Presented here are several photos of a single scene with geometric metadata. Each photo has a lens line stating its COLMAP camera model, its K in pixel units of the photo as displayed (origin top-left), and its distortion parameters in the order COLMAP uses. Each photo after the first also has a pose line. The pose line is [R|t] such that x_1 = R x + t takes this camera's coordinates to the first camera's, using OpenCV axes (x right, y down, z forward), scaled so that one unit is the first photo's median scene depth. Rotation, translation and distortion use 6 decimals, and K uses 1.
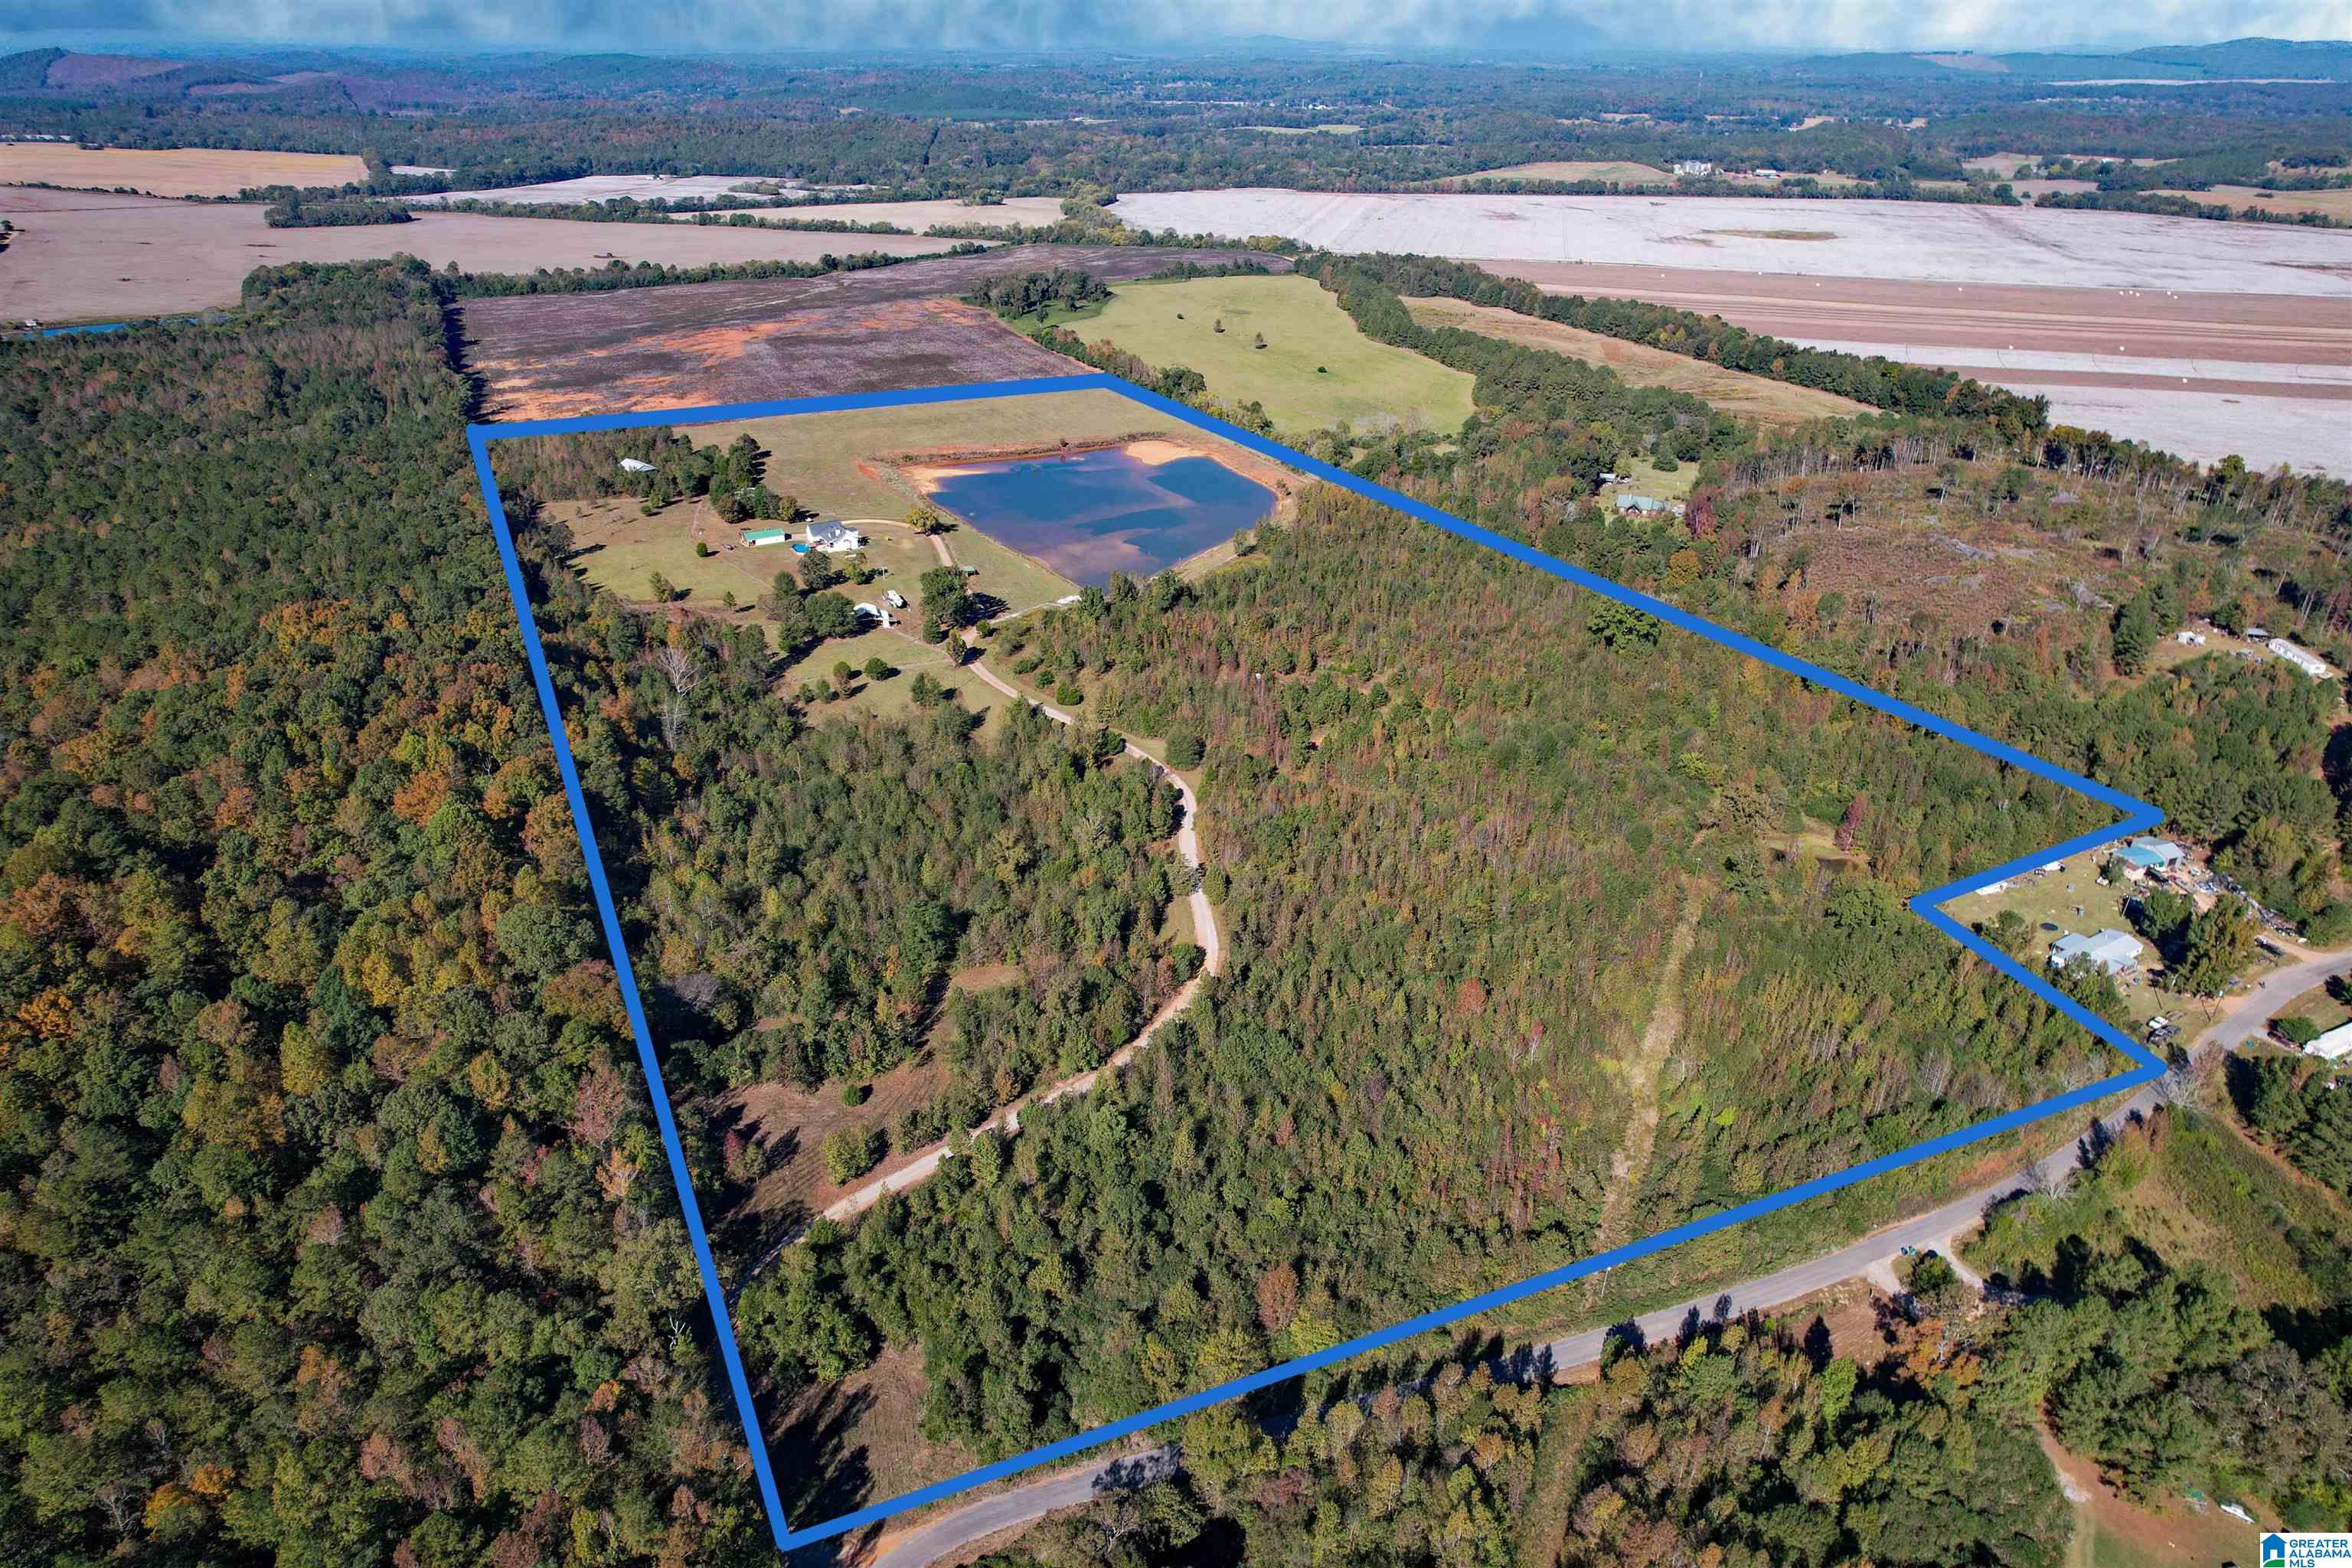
lens RADIAL K [[1502.4, 0, 1182.1], [0, 1502.4, 791.6], [0, 0, 1]] dist [-0.080915, 0.074006]
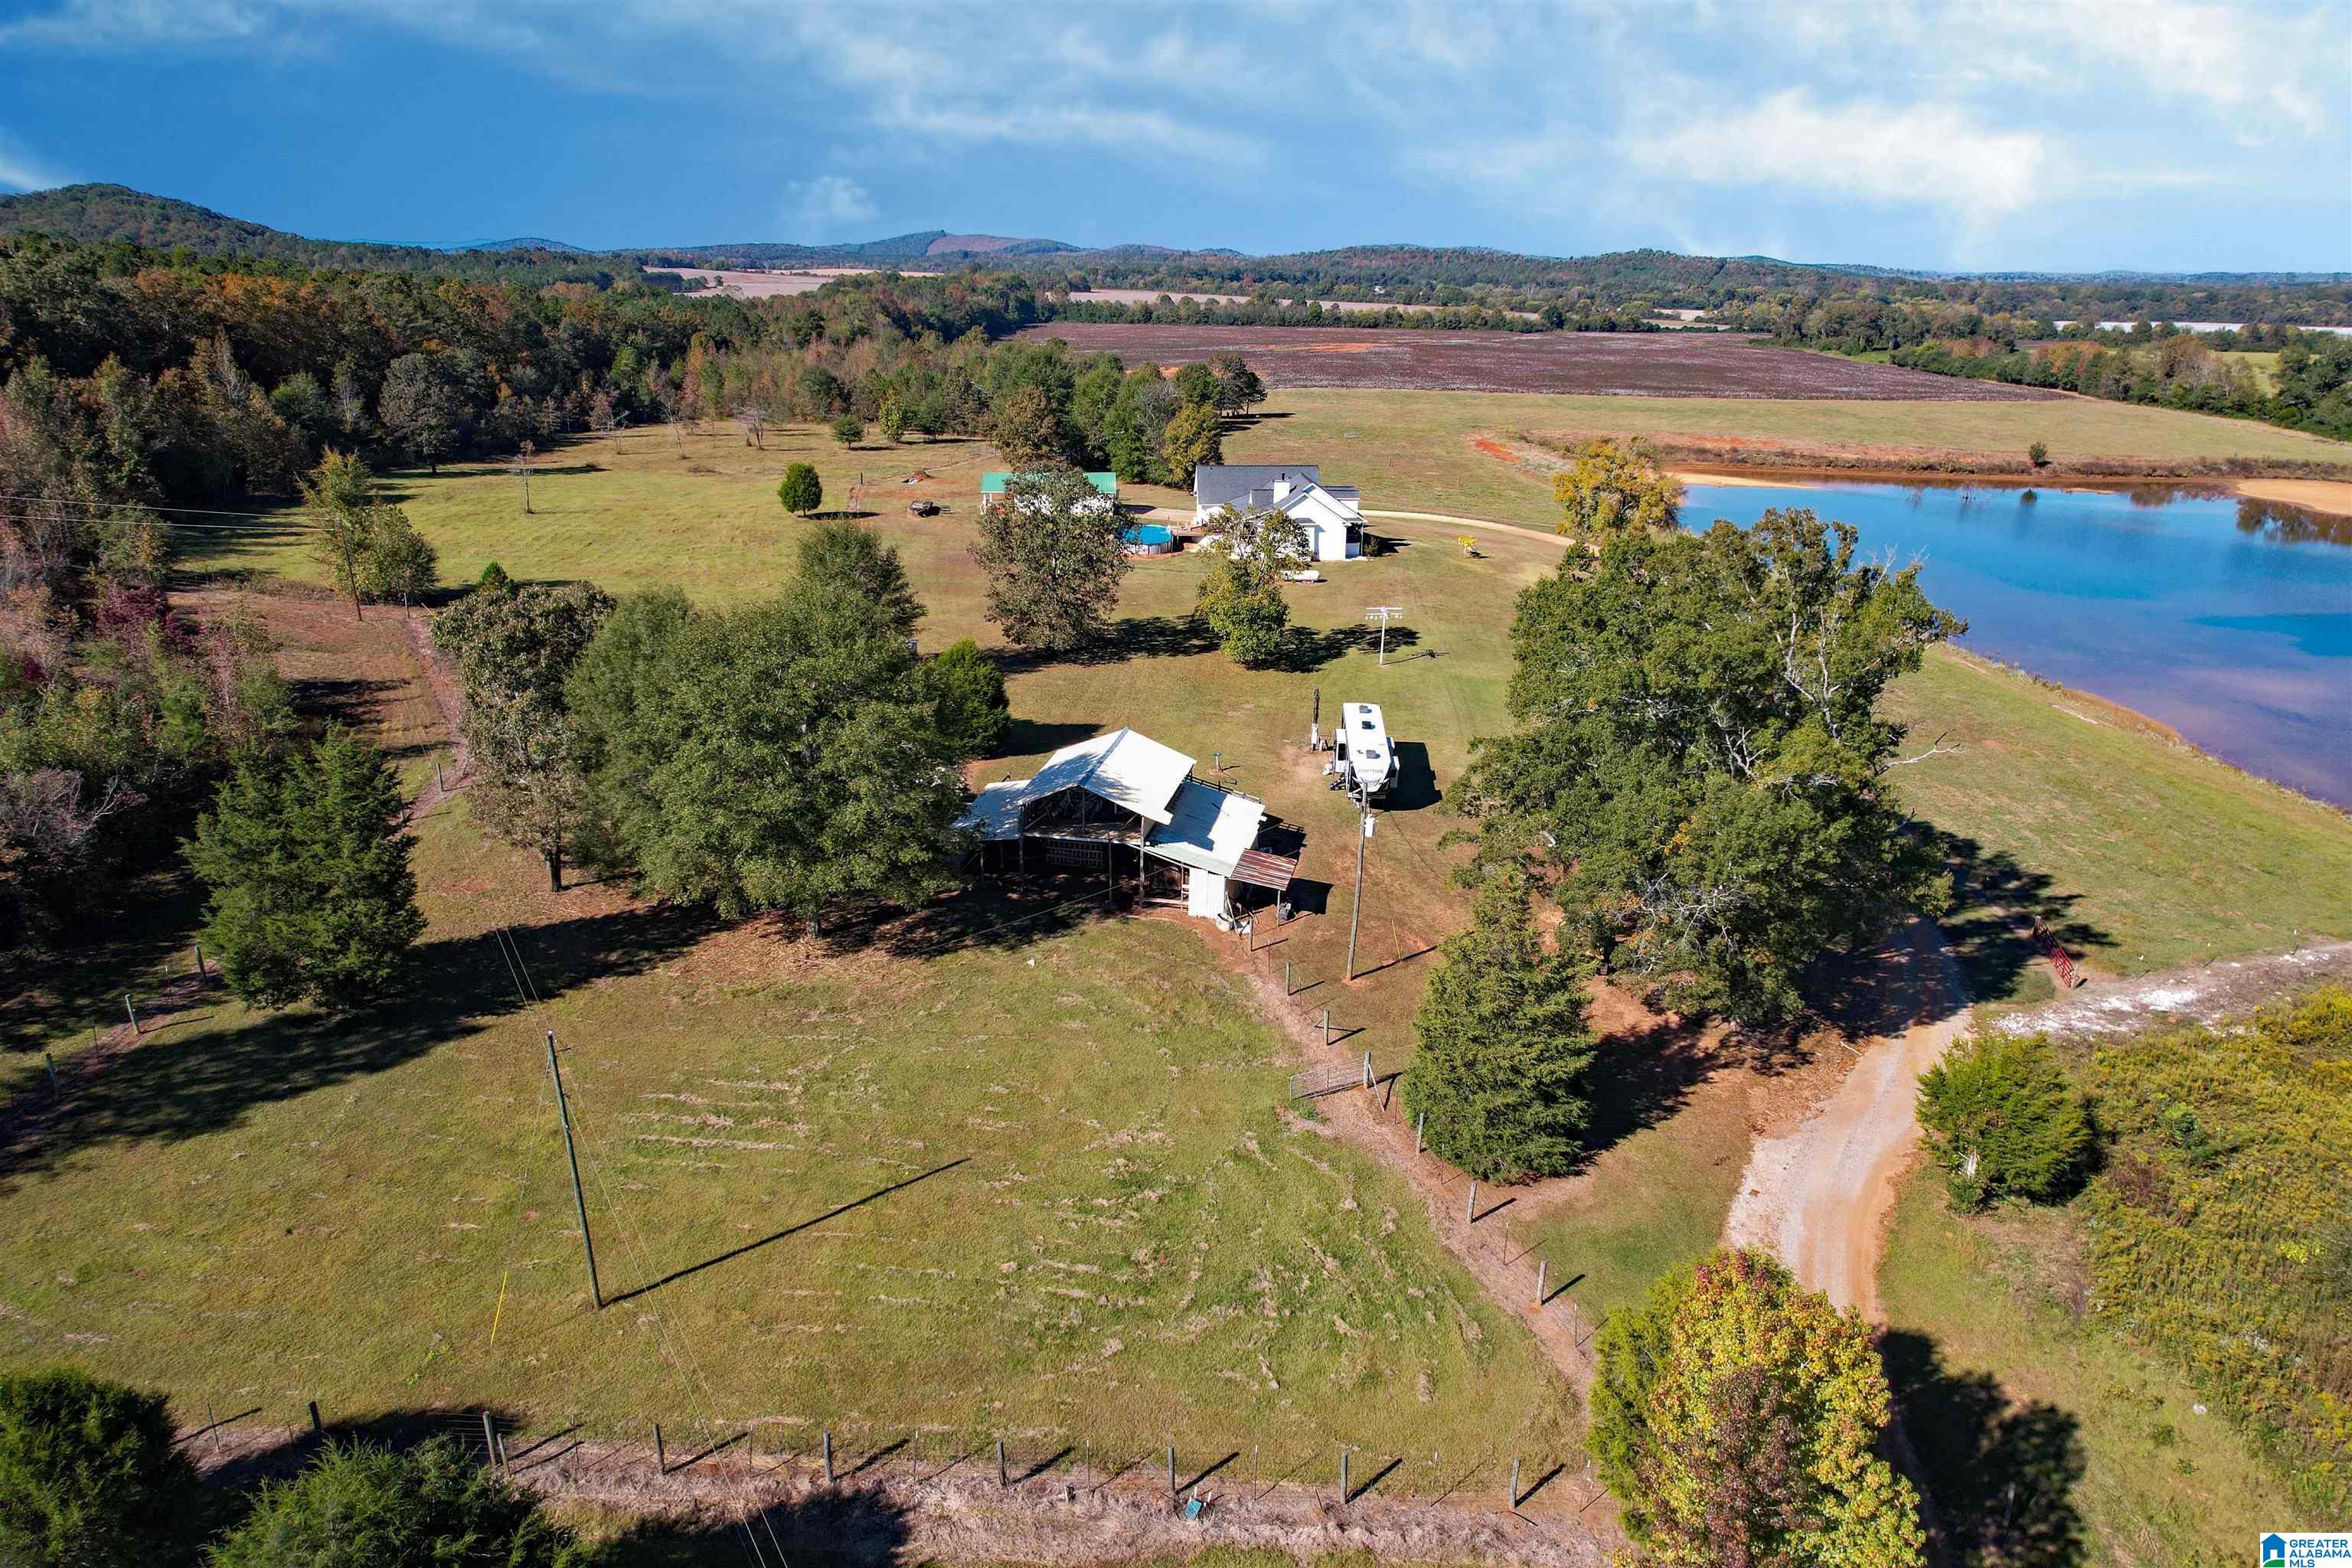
lens RADIAL K [[1499.4, 0, 1182.9], [0, 1499.4, 791.7], [0, 0, 1]] dist [-0.076599, 0.069872]
pose [[0.887726, 0.158822, -0.432110, -0.201303], [-0.215881, 0.972624, -0.086016, -0.155338], [0.406619, 0.169643, 0.897710, 1.242530]]
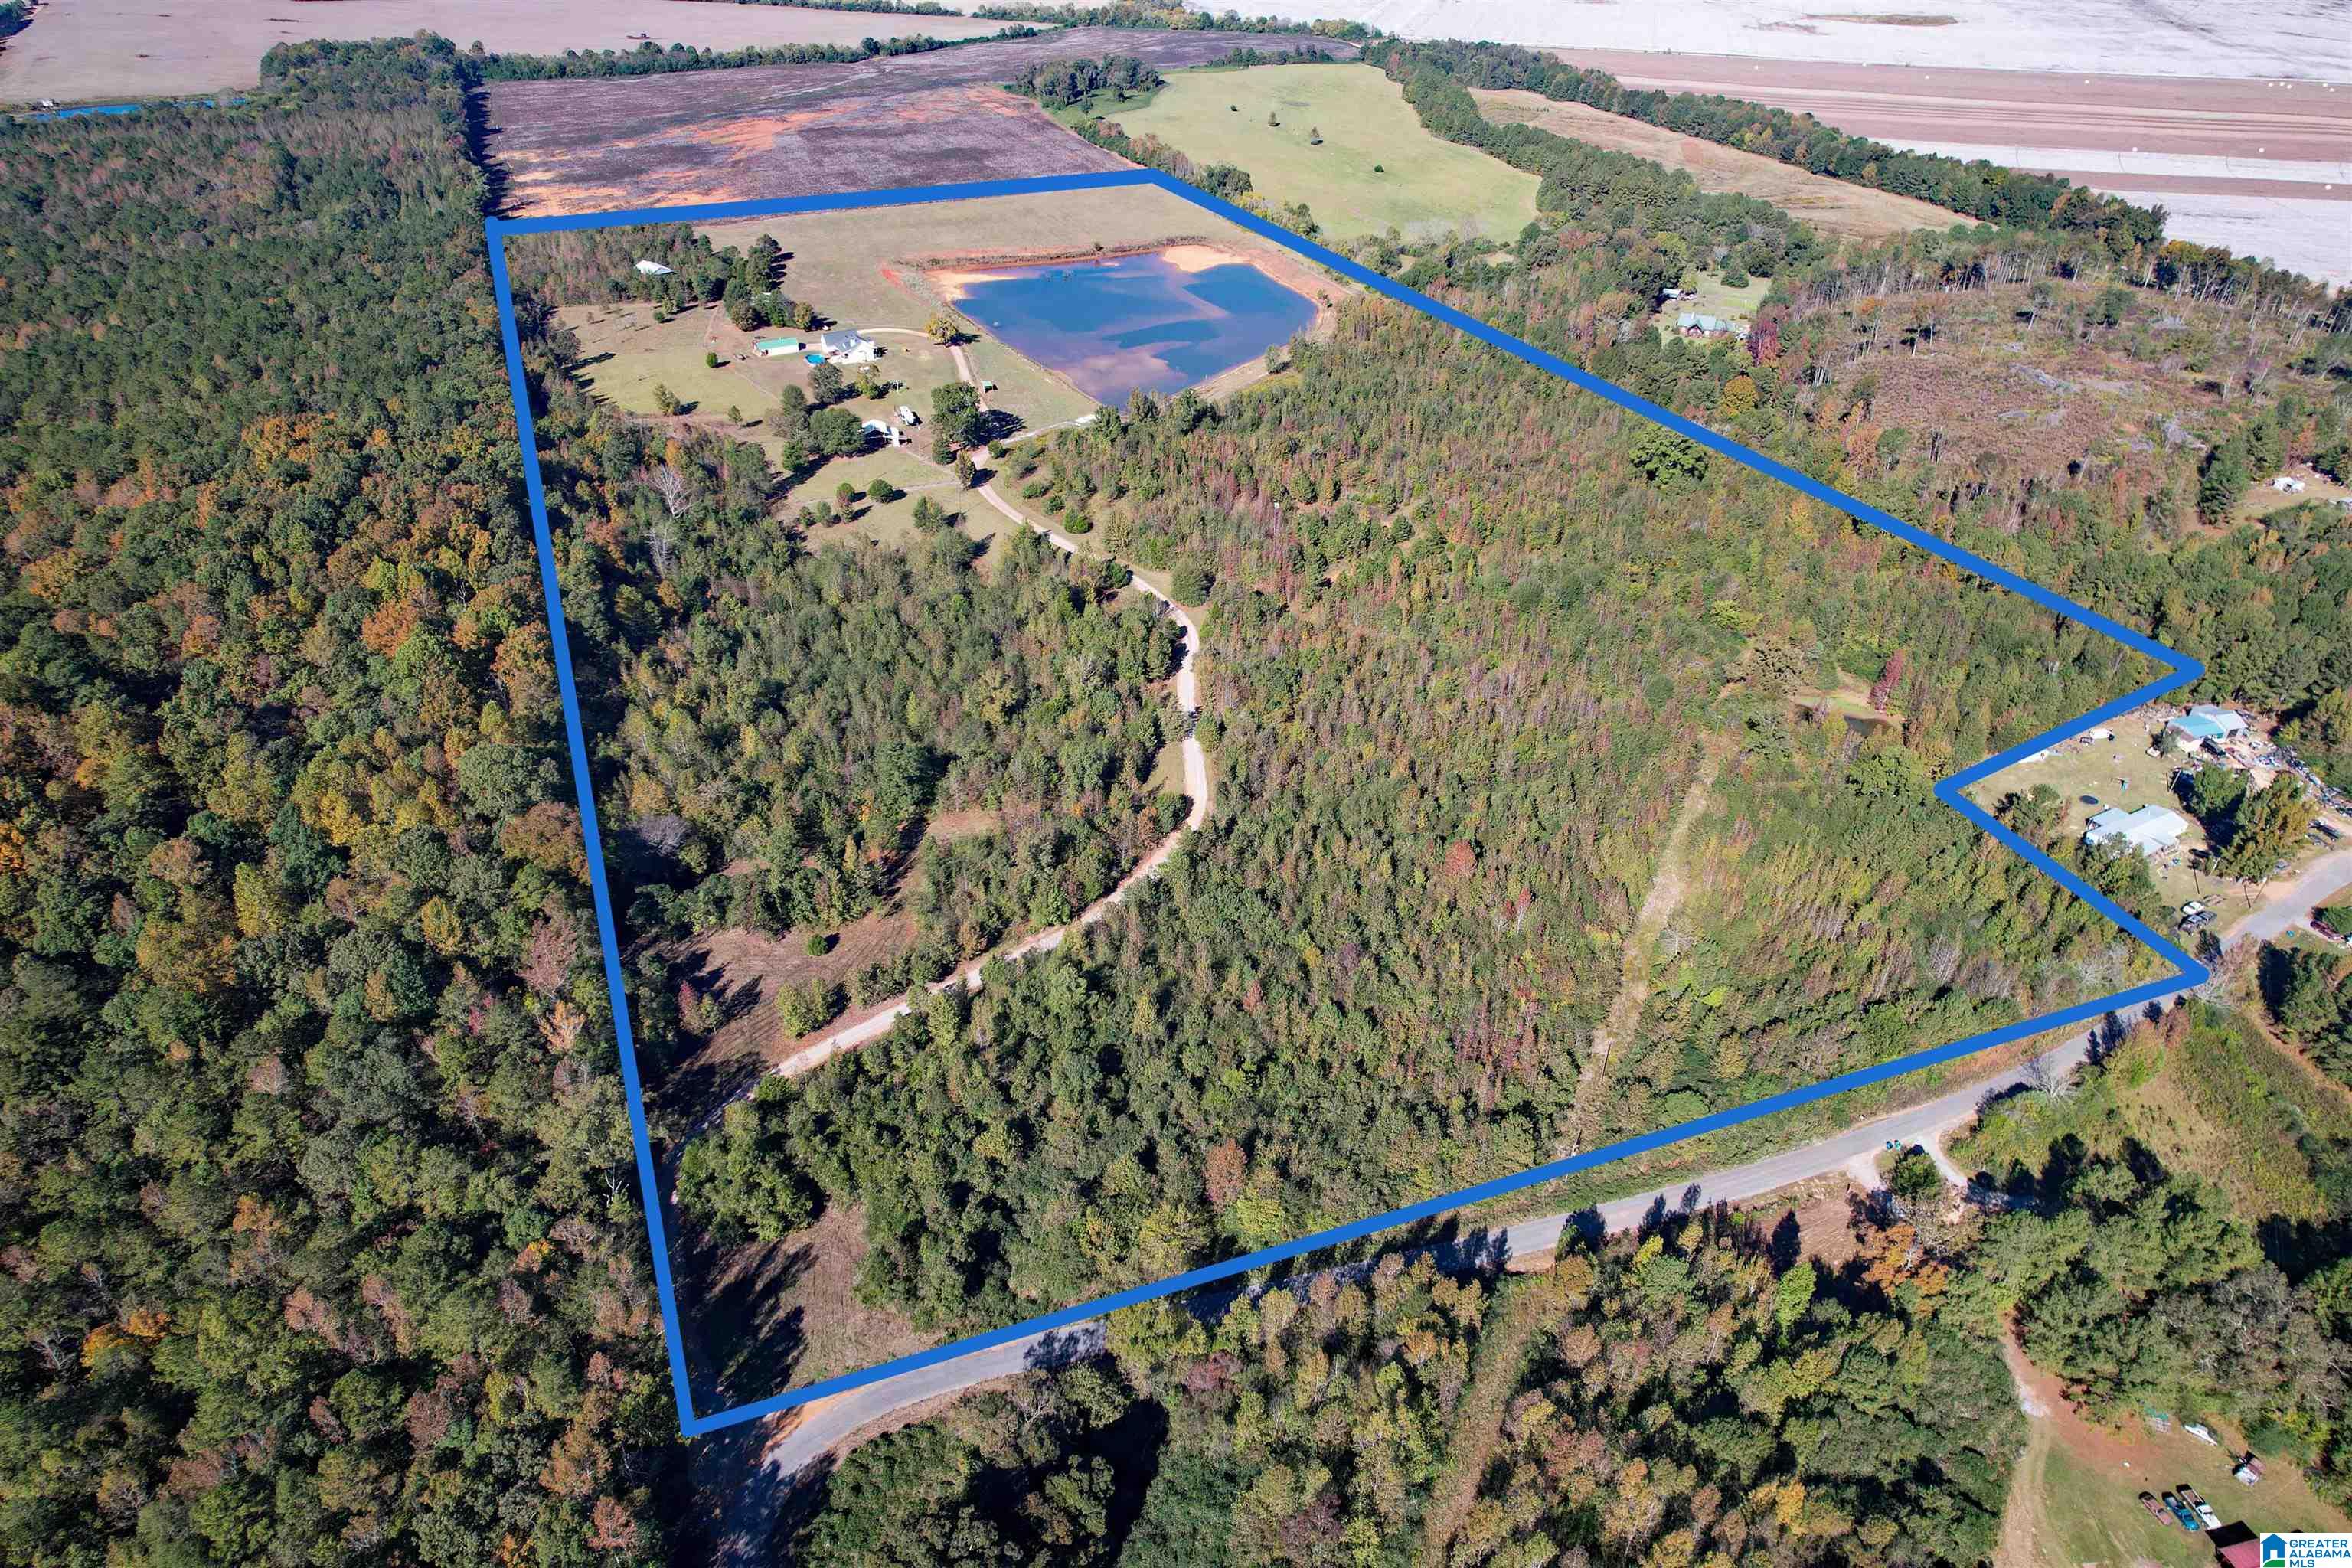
lens RADIAL K [[1499.4, 0, 1182.9], [0, 1499.4, 791.7], [0, 0, 1]] dist [-0.076599, 0.069872]
pose [[0.998899, 0.025955, -0.039086, 0.043136], [-0.020840, 0.991809, 0.126020, -0.019458], [0.042037, -0.125067, 0.991257, 0.039536]]
